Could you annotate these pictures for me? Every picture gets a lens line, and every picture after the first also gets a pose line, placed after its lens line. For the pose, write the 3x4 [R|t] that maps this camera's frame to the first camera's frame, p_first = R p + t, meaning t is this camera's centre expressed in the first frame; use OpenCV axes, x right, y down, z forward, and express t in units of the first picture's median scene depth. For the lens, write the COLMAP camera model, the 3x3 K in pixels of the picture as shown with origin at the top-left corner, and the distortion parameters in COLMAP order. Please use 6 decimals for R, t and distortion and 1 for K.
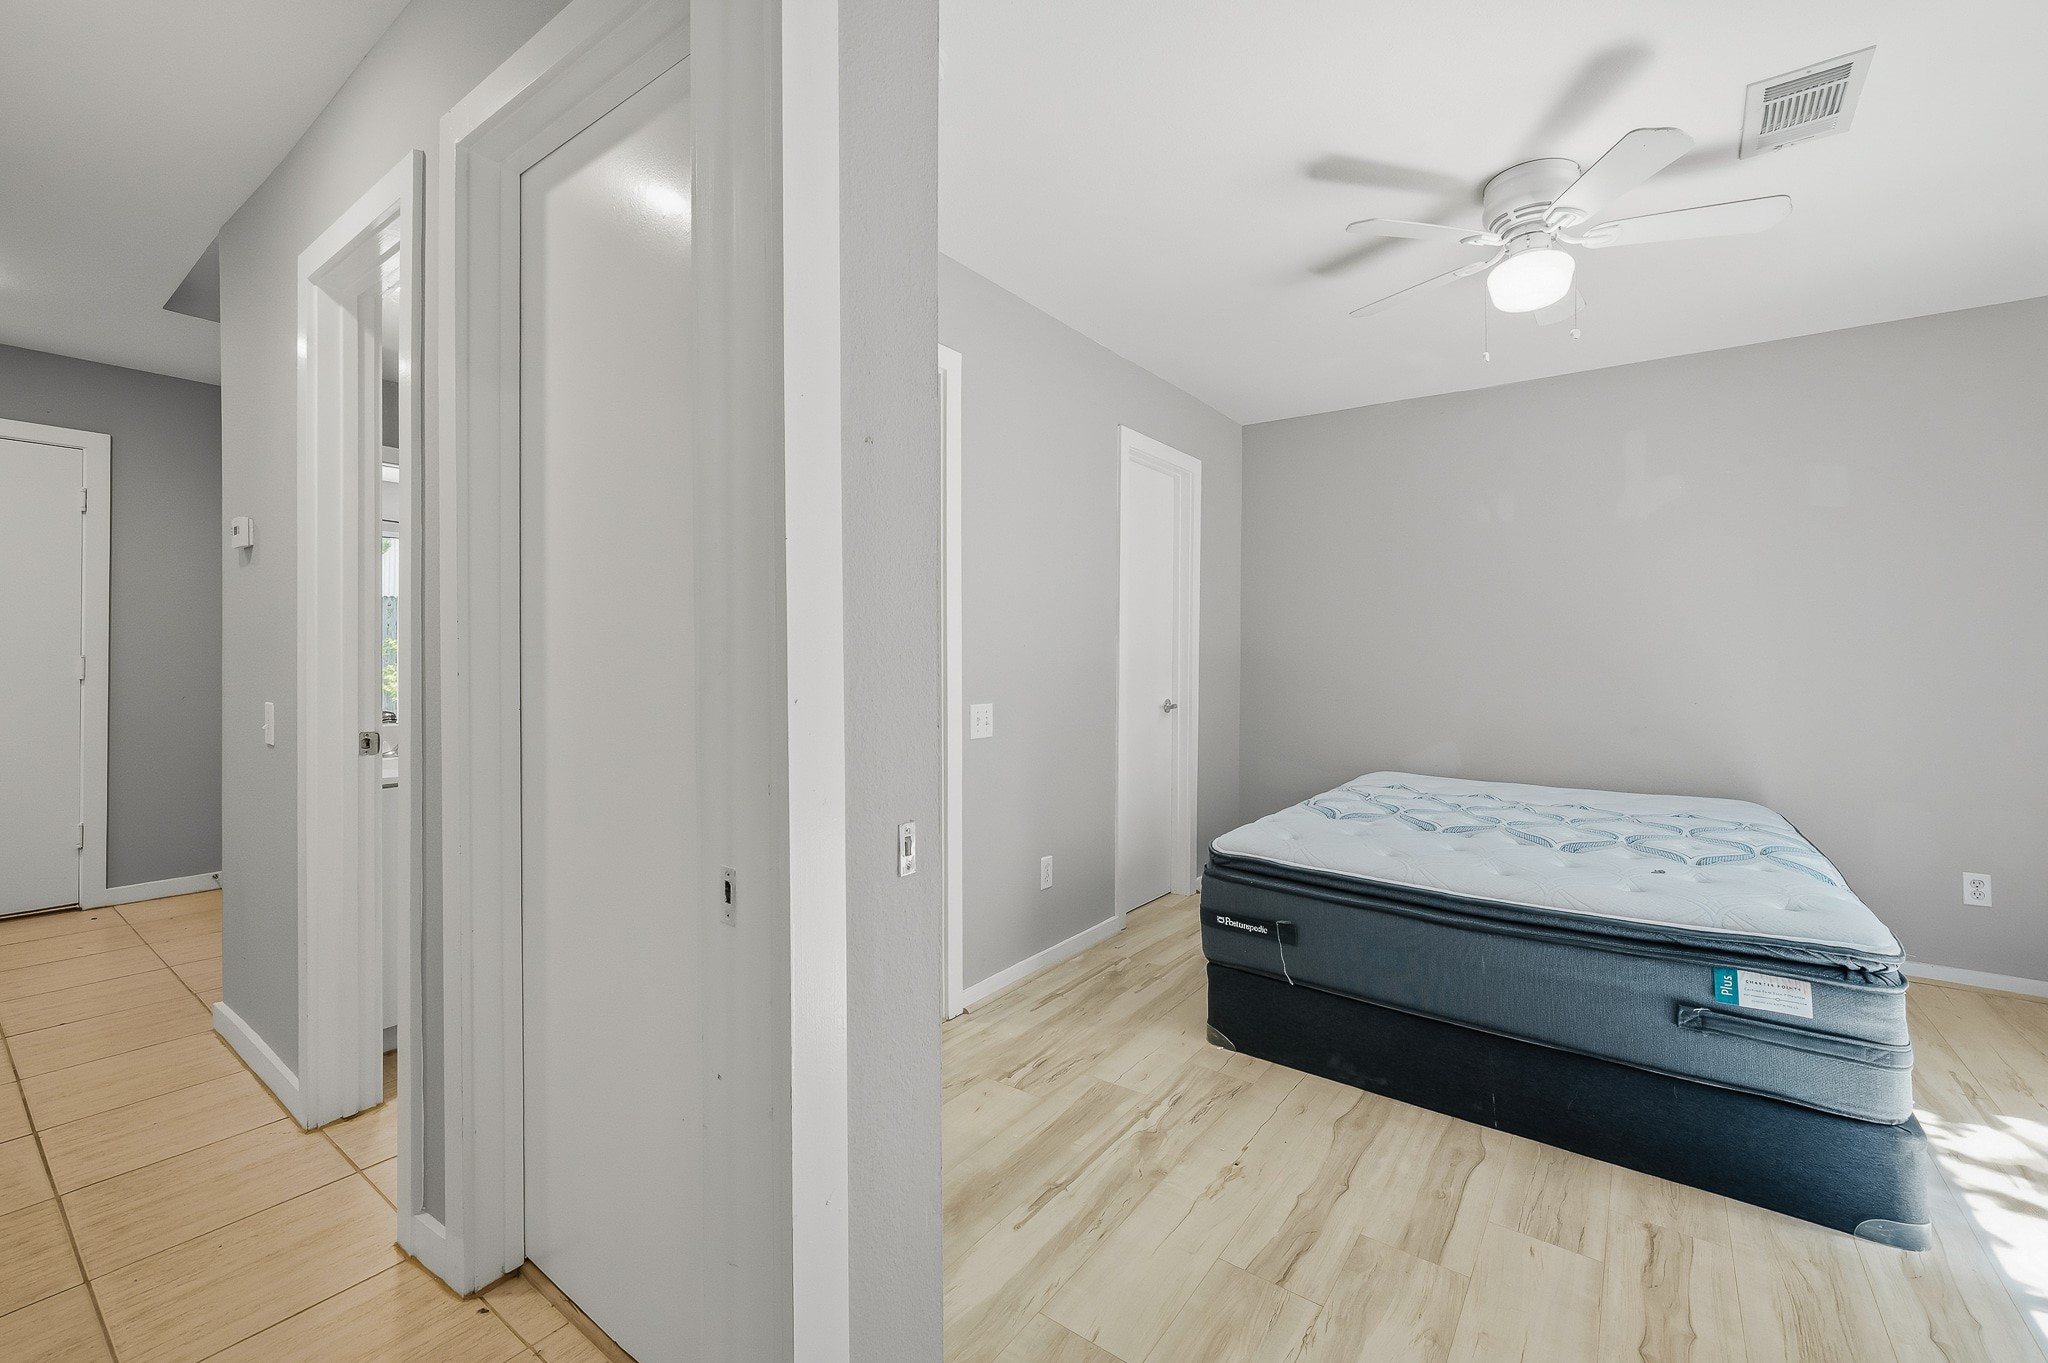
lens RADIAL K [[833.7, 0, 1028.5], [0, 833.7, 662.7], [0, 0, 1]] dist [0.001099, 0.000143]
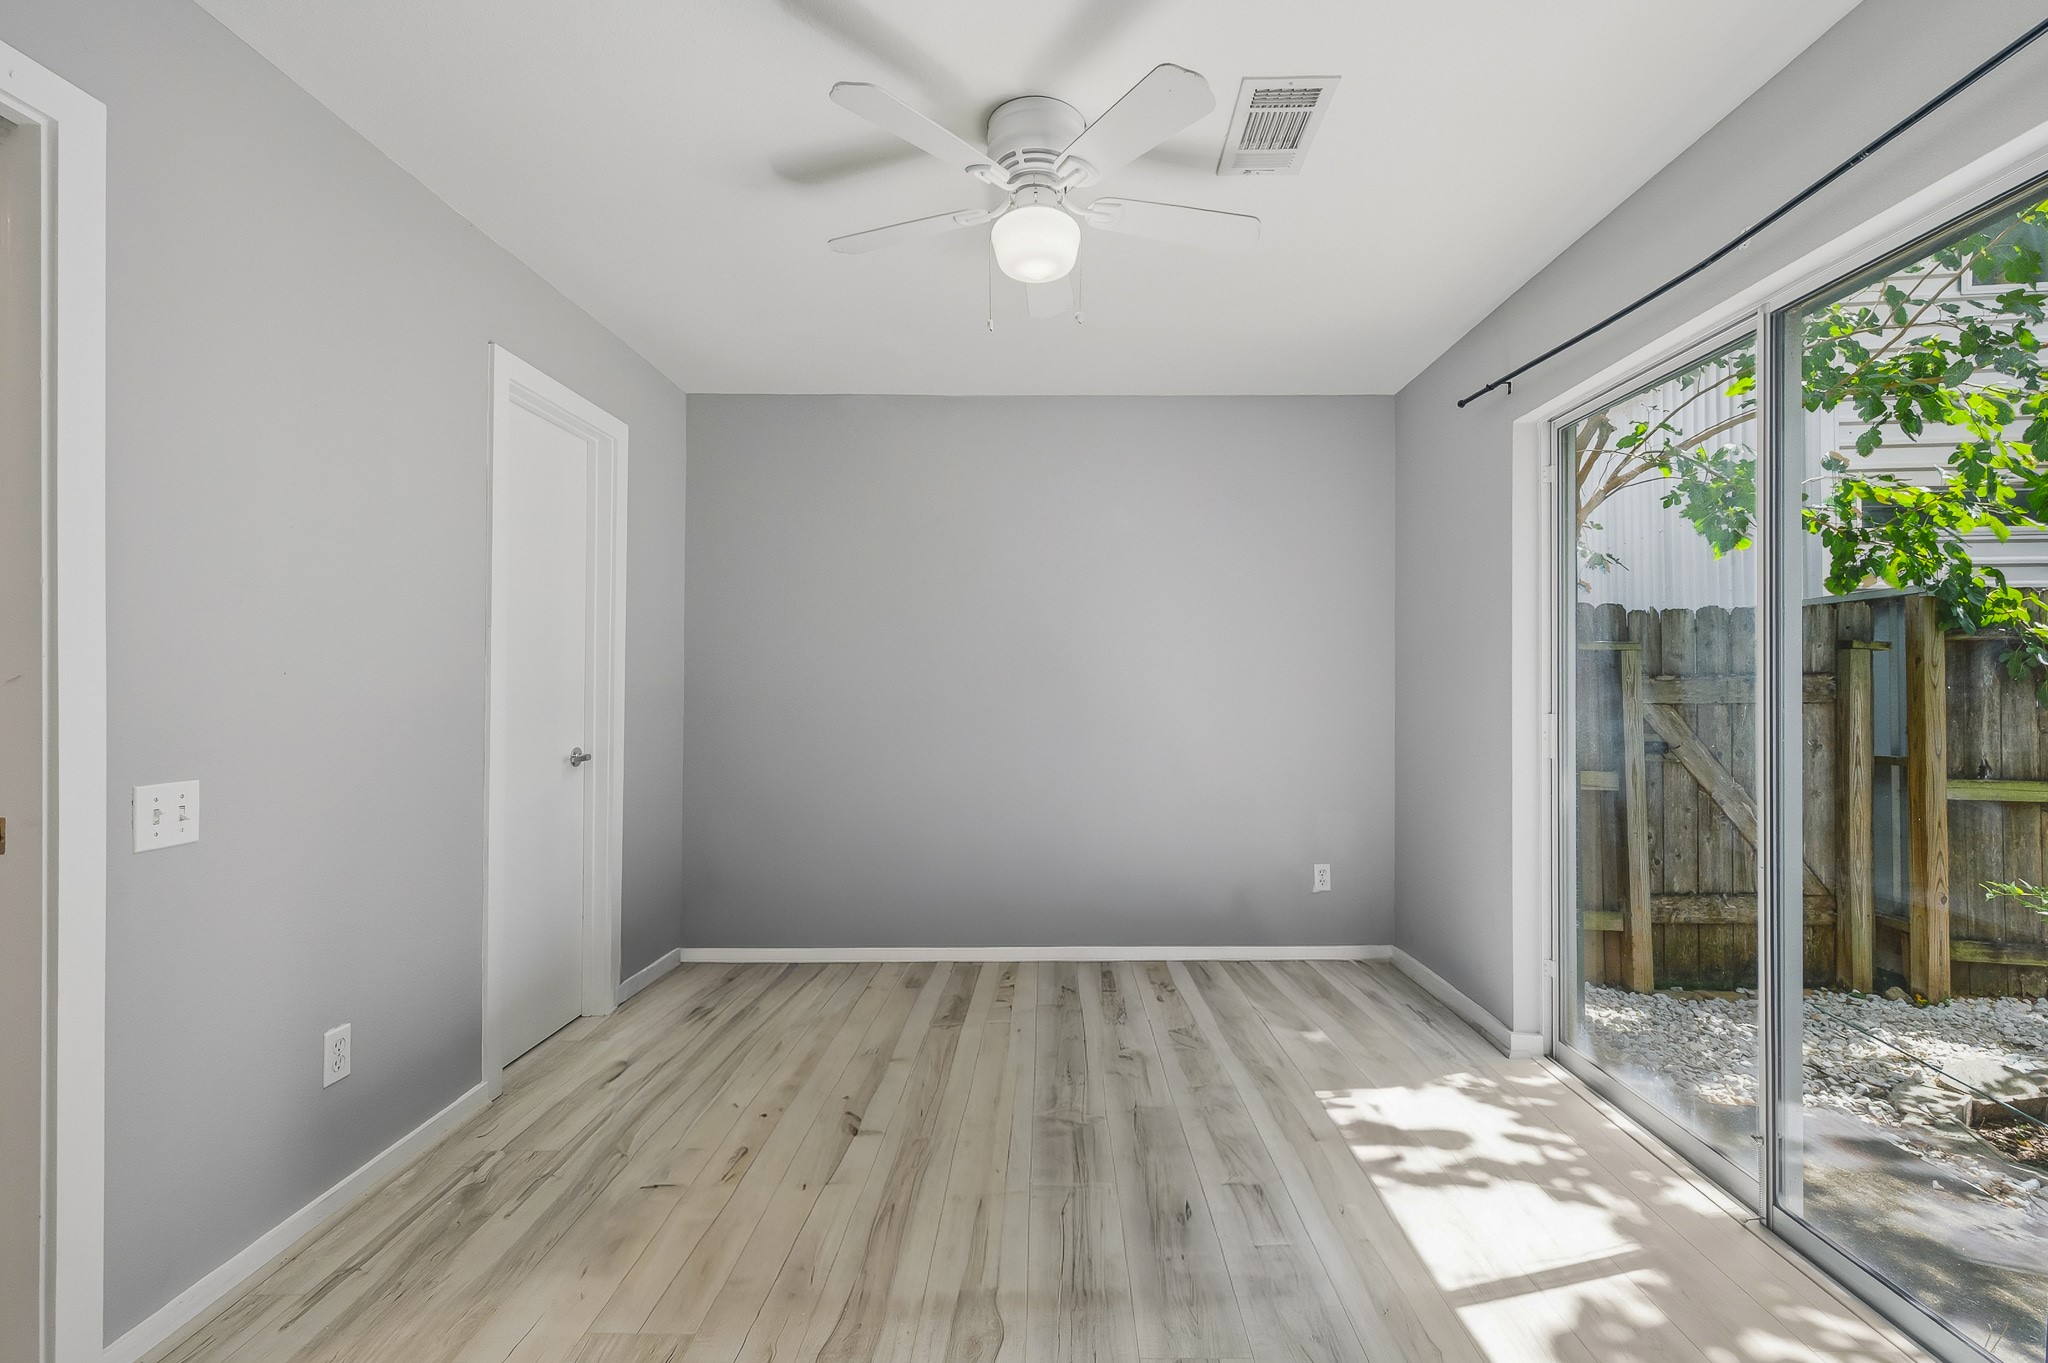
lens RADIAL K [[833.7, 0, 1028.5], [0, 833.7, 662.7], [0, 0, 1]] dist [0.001099, 0.000143]
pose [[0.805665, 0.009479, 0.592296, 0.068975], [0.010206, 0.999501, -0.029879, -0.005745], [-0.592284, 0.030118, 0.805167, 0.237235]]
